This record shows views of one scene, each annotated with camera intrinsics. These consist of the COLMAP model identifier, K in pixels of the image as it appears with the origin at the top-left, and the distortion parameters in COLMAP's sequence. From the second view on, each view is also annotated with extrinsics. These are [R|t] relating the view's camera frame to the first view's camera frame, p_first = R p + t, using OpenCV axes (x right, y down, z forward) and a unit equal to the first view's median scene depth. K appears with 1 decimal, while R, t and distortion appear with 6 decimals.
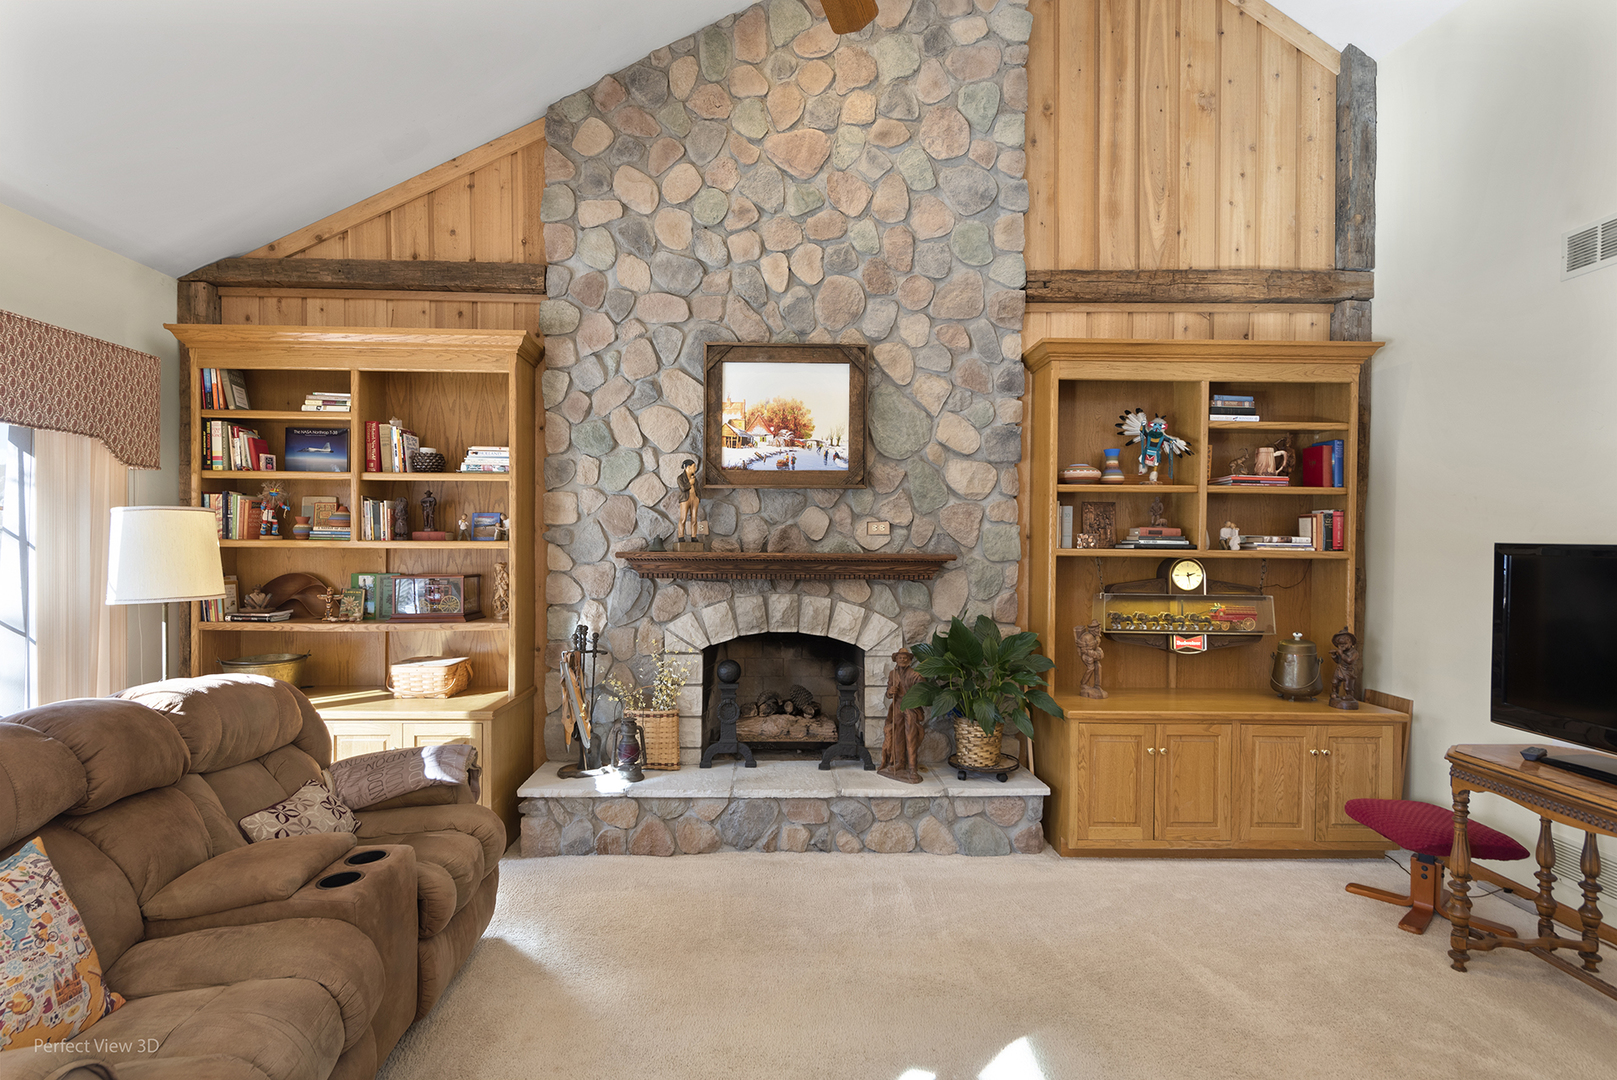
lens RADIAL K [[810.3, 0, 772.1], [0, 810.3, 558.2], [0, 0, 1]] dist [0.019276, -0.003335]
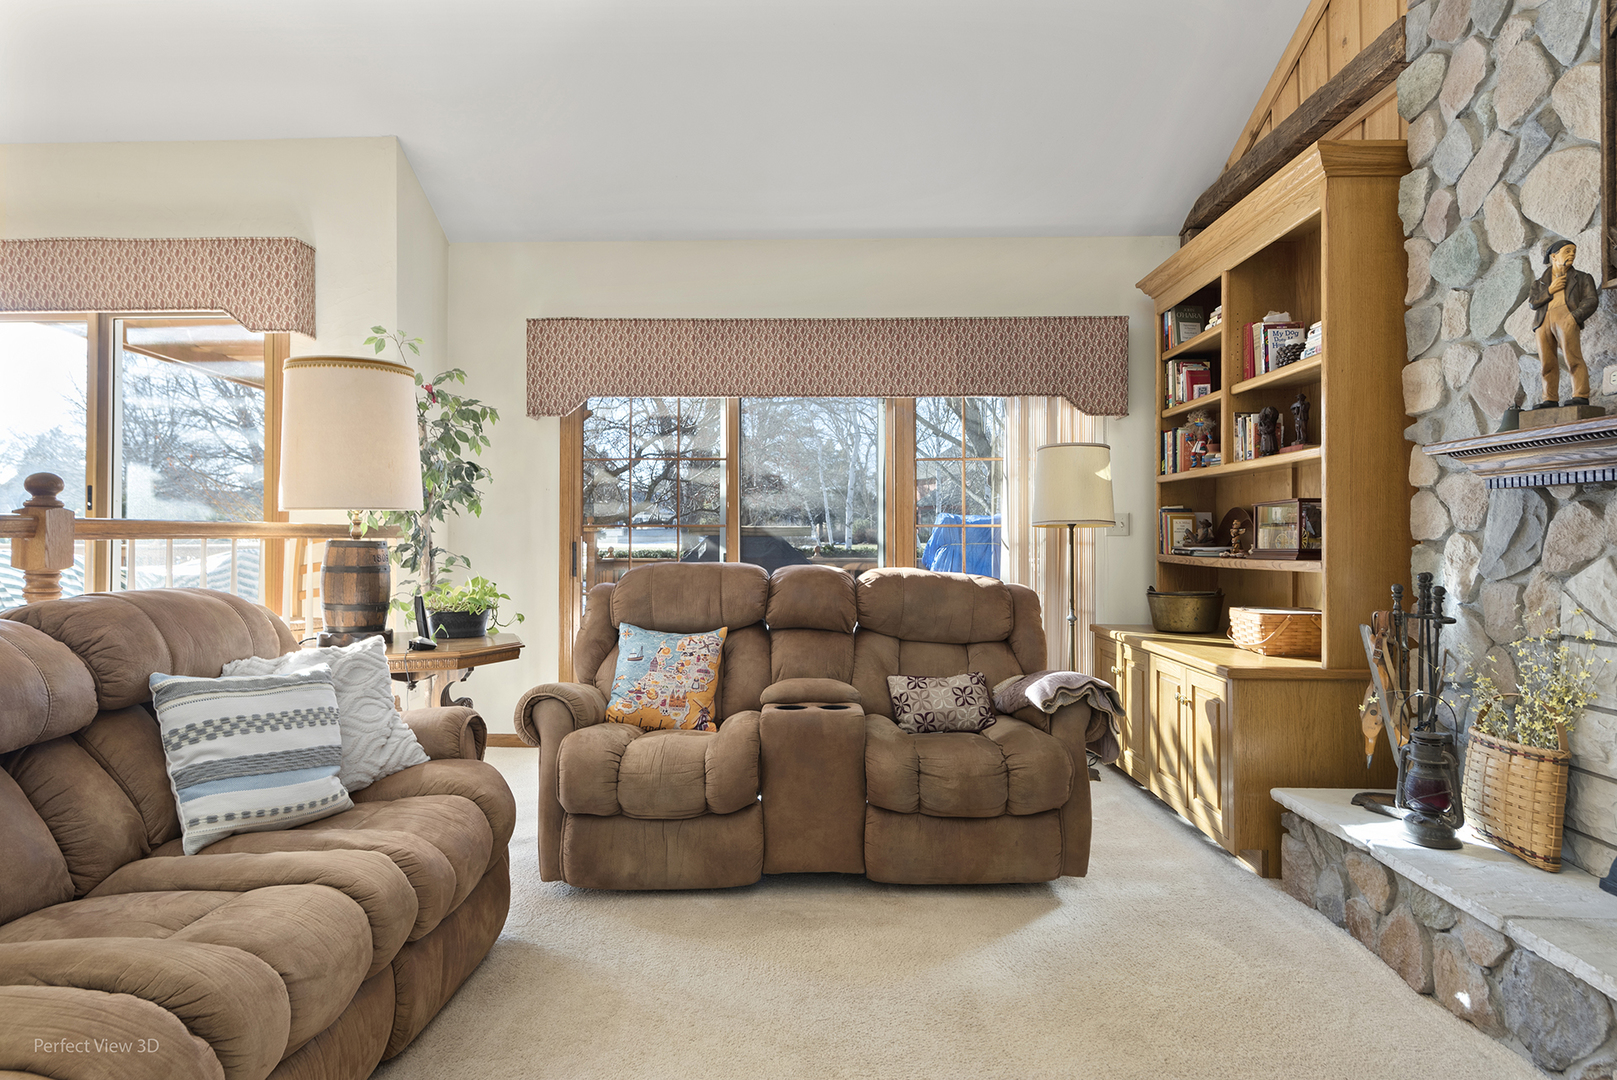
lens RADIAL K [[887.6, 0, 804.3], [0, 887.6, 529.6], [0, 0, 1]] dist [0.016605, 0.001815]
pose [[-0.036038, -0.014457, -0.999246, 0.443687], [-0.023086, 0.999641, -0.013630, 0.069081], [0.999084, 0.022578, -0.036359, 0.550541]]
